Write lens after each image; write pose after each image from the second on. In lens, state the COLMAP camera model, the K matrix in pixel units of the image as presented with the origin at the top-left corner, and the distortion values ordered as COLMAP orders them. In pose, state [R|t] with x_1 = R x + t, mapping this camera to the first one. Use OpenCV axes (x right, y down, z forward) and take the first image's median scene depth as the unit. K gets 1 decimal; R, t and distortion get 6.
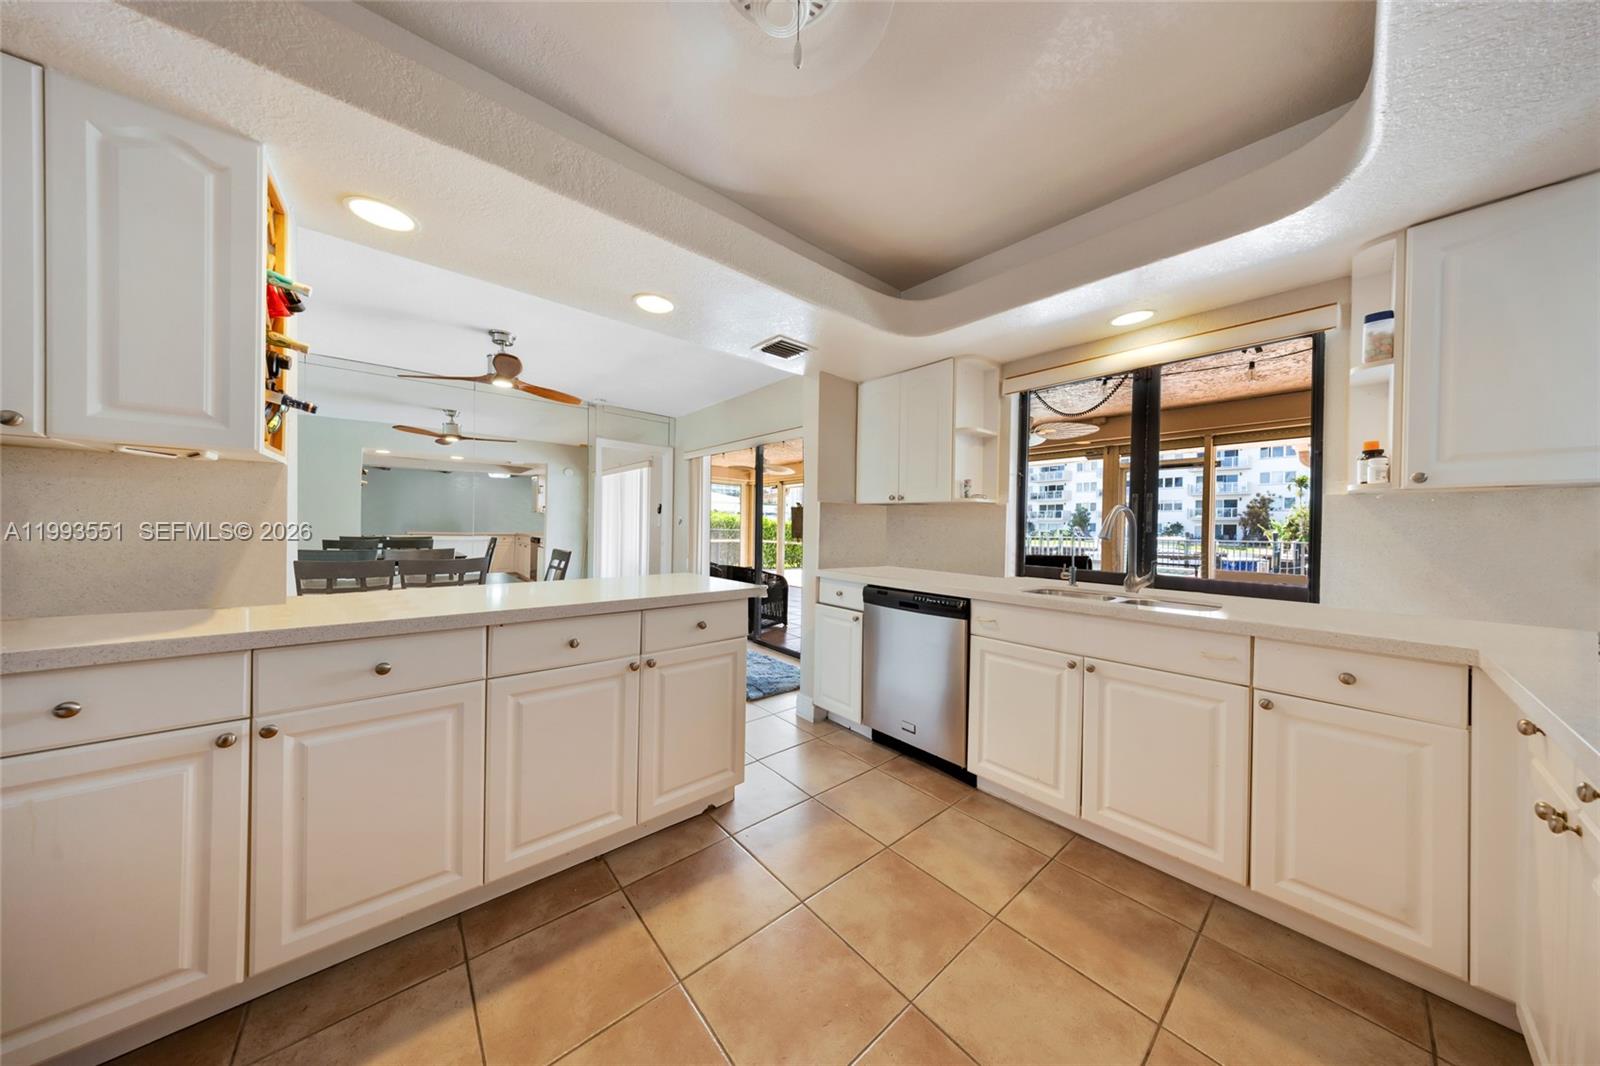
lens RADIAL K [[481.2, 0, 803.9], [0, 481.2, 529.3], [0, 0, 1]] dist [-0.004484, -0.000469]
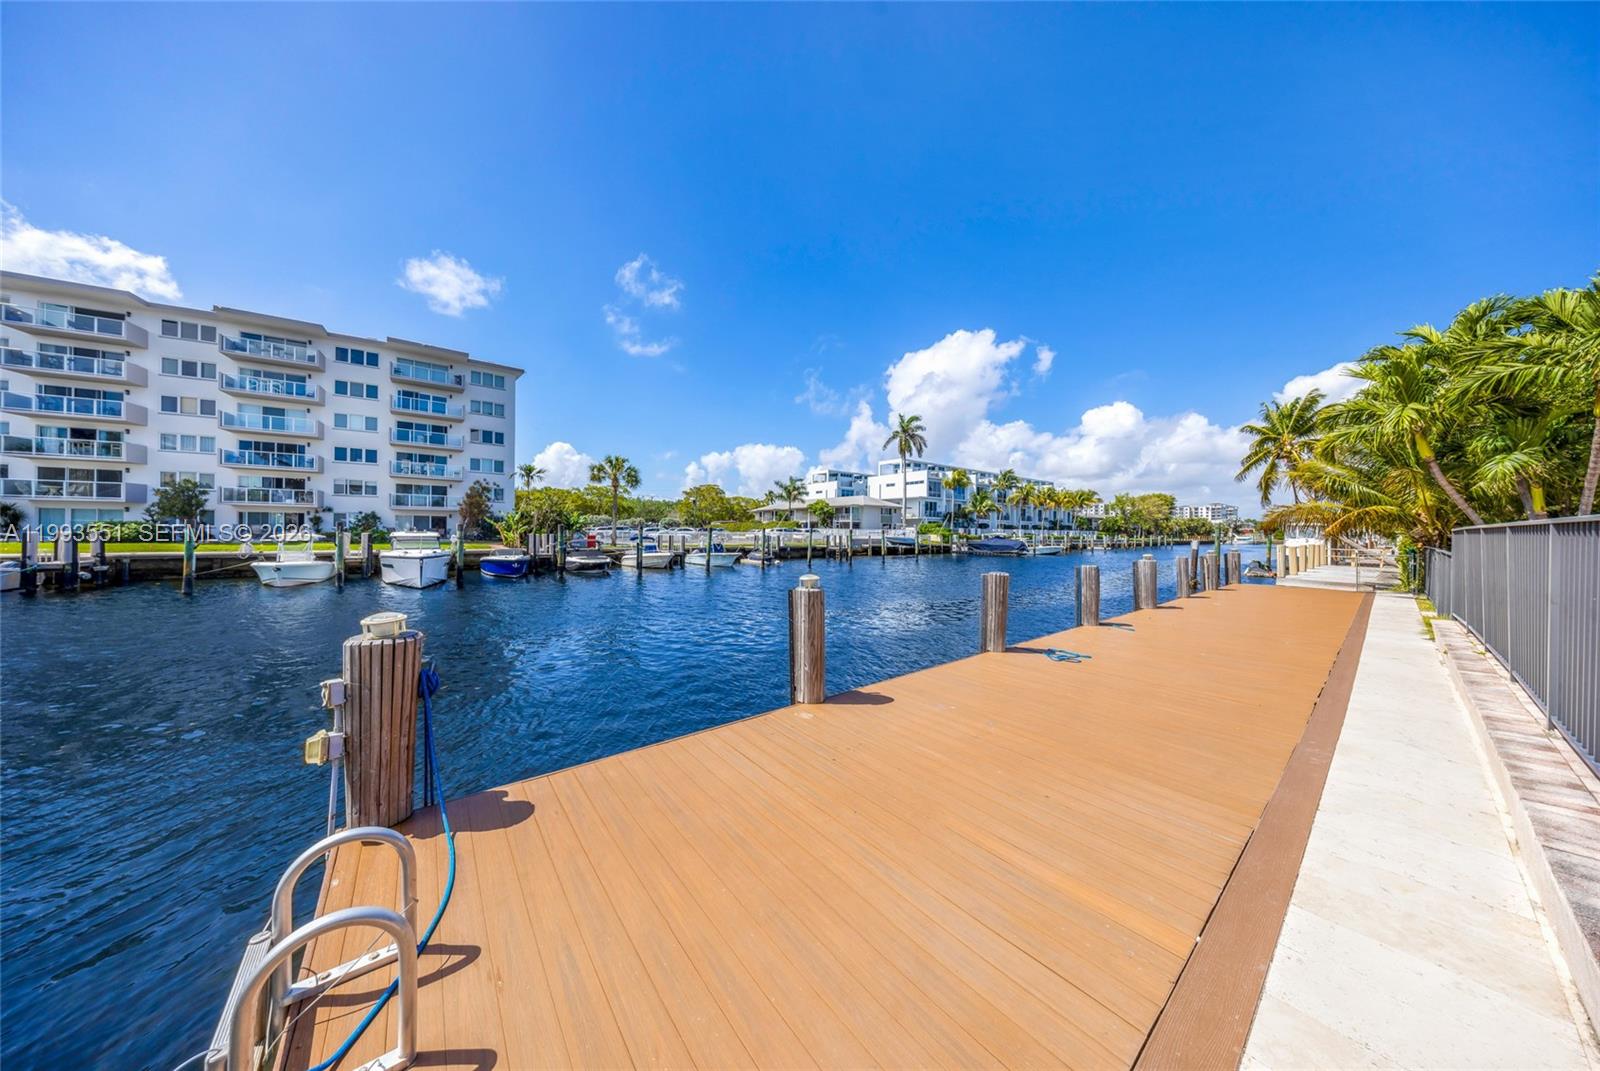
lens RADIAL K [[481.2, 0, 812.5], [0, 481.2, 532.1], [0, 0, 1]] dist [-0.004484, -0.000469]
pose [[0.029186, -0.015230, 0.999458, 0.096329], [-0.000257, 0.999884, 0.015244, 0.005920], [-0.999574, -0.000701, 0.029179, 0.390352]]
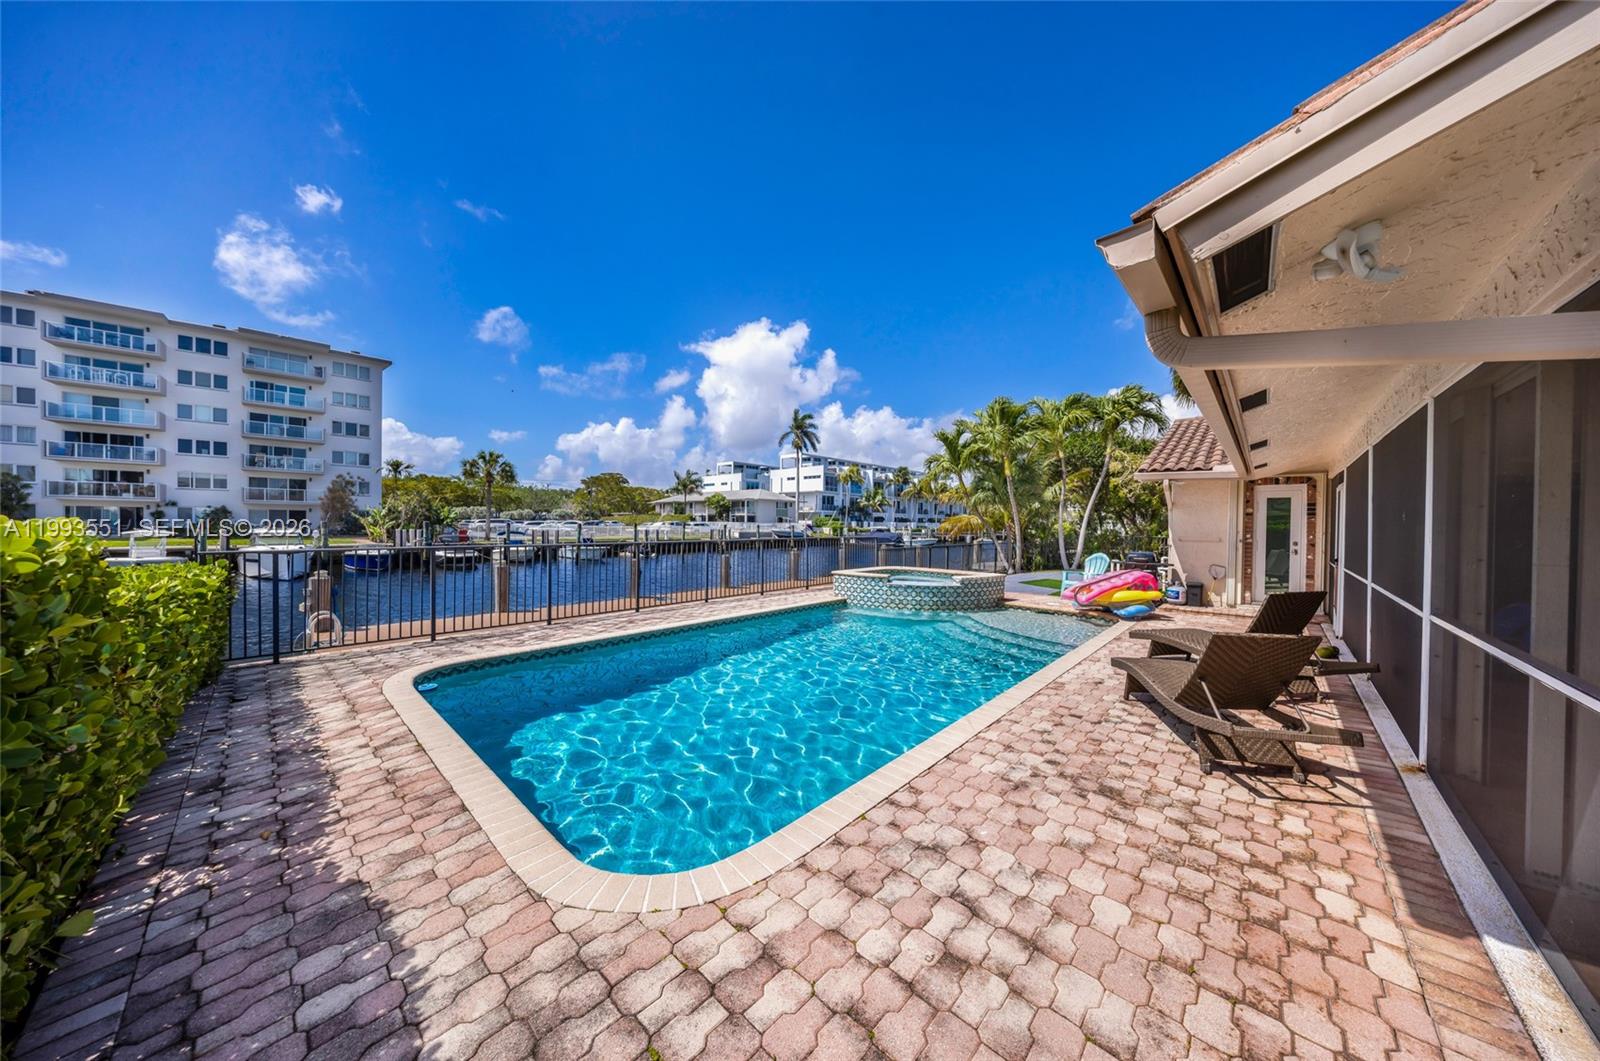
lens RADIAL K [[501.0, 0, 803.0], [0, 501.0, 527.6], [0, 0, 1]] dist [-0.011749, 0.001189]
pose [[-0.110404, -0.024282, 0.993590, -0.045401], [-0.005548, 0.999701, 0.023814, -0.005476], [-0.993871, -0.002883, -0.110506, 0.283868]]
